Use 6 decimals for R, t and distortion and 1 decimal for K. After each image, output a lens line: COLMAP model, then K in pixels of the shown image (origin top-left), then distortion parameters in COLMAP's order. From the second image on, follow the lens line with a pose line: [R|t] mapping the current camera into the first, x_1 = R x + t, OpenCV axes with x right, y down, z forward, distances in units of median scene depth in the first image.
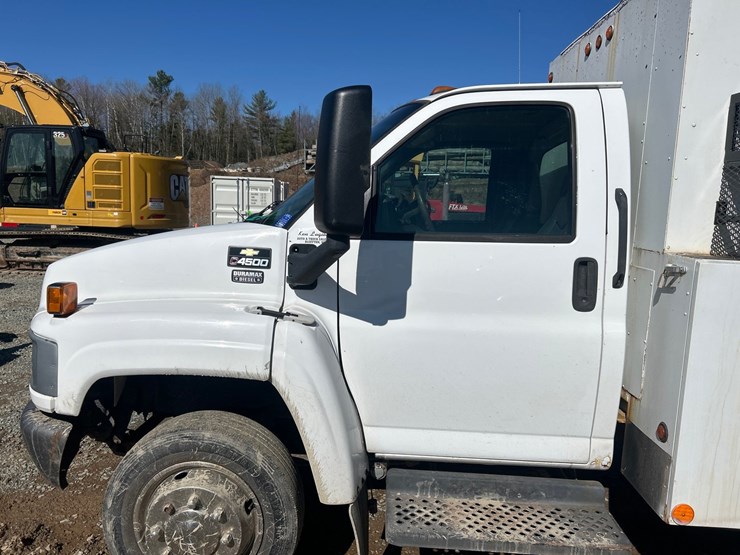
lens RADIAL K [[552.5, 0, 366.6], [0, 552.5, 276.3], [0, 0, 1]] dist [0.053459, -0.053680]
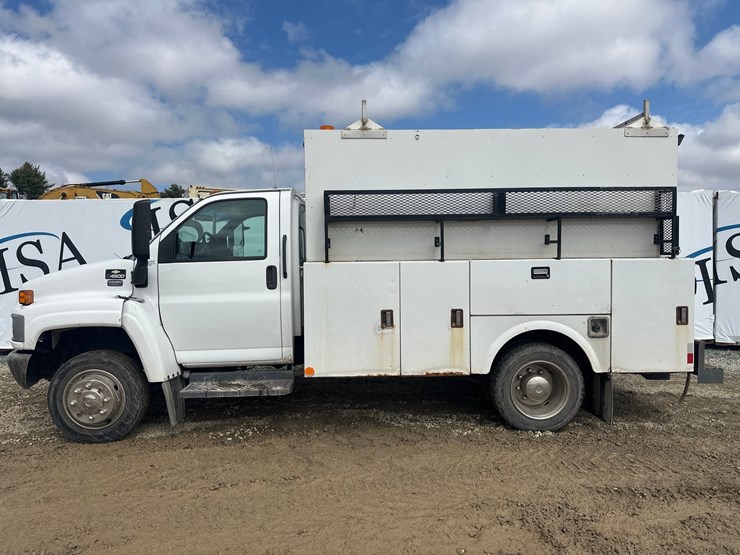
lens RADIAL K [[530.7, 0, 370.0], [0, 530.7, 277.5], [0, 0, 1]] dist [0.120160, -0.182699]
pose [[0.995837, -0.056945, 0.071180, 0.627427], [0.063127, 0.994130, -0.087863, 0.226827], [-0.065758, 0.091991, 0.993586, -1.157726]]
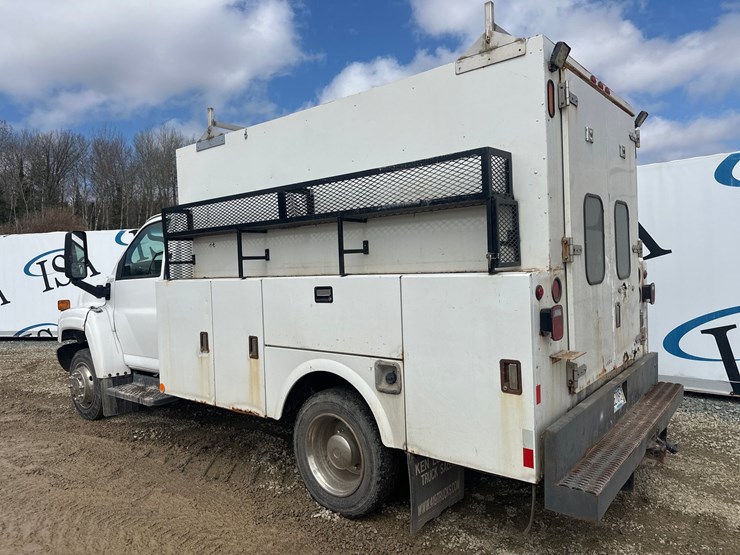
lens RADIAL K [[517.6, 0, 370.5], [0, 517.6, 274.5], [0, 0, 1]] dist [0.153441, -0.260948]
pose [[0.785670, -0.063581, -0.615370, 2.454553], [-0.003115, 0.994285, -0.106709, 0.169324], [0.618638, 0.085755, 0.780982, -0.221780]]
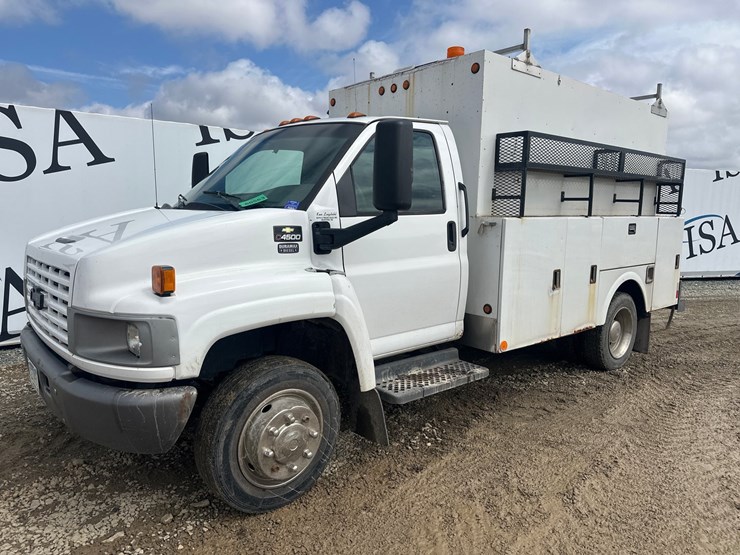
lens RADIAL K [[517.6, 0, 370.5], [0, 517.6, 274.5], [0, 0, 1]] dist [0.153441, -0.260948]
pose [[0.734558, -0.118609, 0.668099, -0.921158], [0.100370, 0.992766, 0.065894, 0.000832], [-0.671081, 0.018654, 0.741149, -0.062421]]
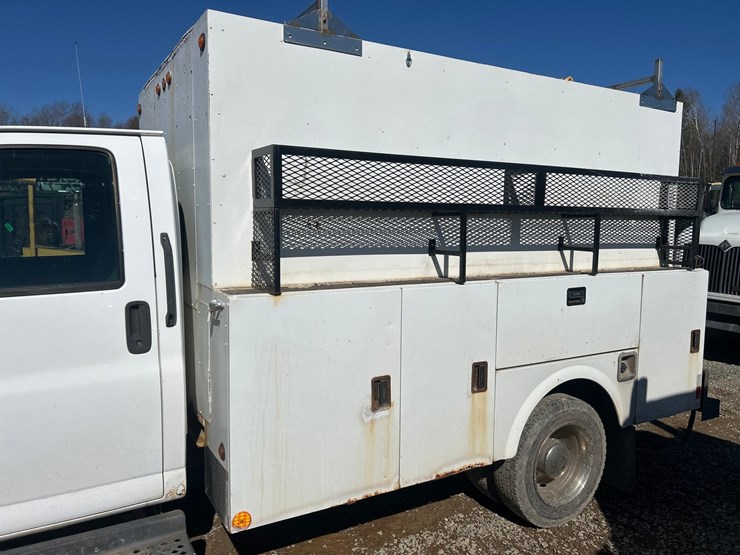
lens RADIAL K [[552.5, 0, 366.6], [0, 552.5, 276.3], [0, 0, 1]] dist [0.053459, -0.053680]
pose [[0.850546, -0.085577, 0.518891, 0.221498], [0.093307, 0.995574, 0.011248, -0.050454], [-0.517557, 0.038850, 0.854766, -0.099848]]
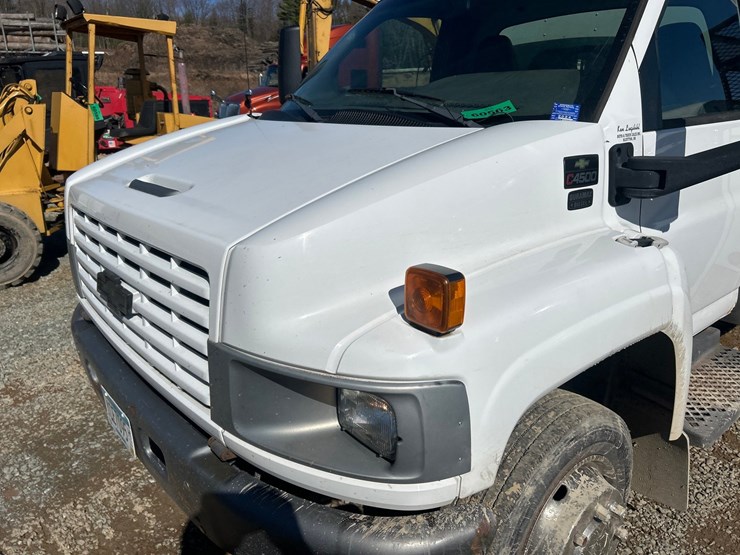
lens RADIAL K [[552.5, 0, 366.6], [0, 552.5, 276.3], [0, 0, 1]] dist [0.053459, -0.053680]
pose [[0.744883, -0.245571, 0.620358, -0.878104], [0.120729, 0.964061, 0.236664, -0.105022], [-0.656181, -0.101392, 0.747761, 0.647630]]
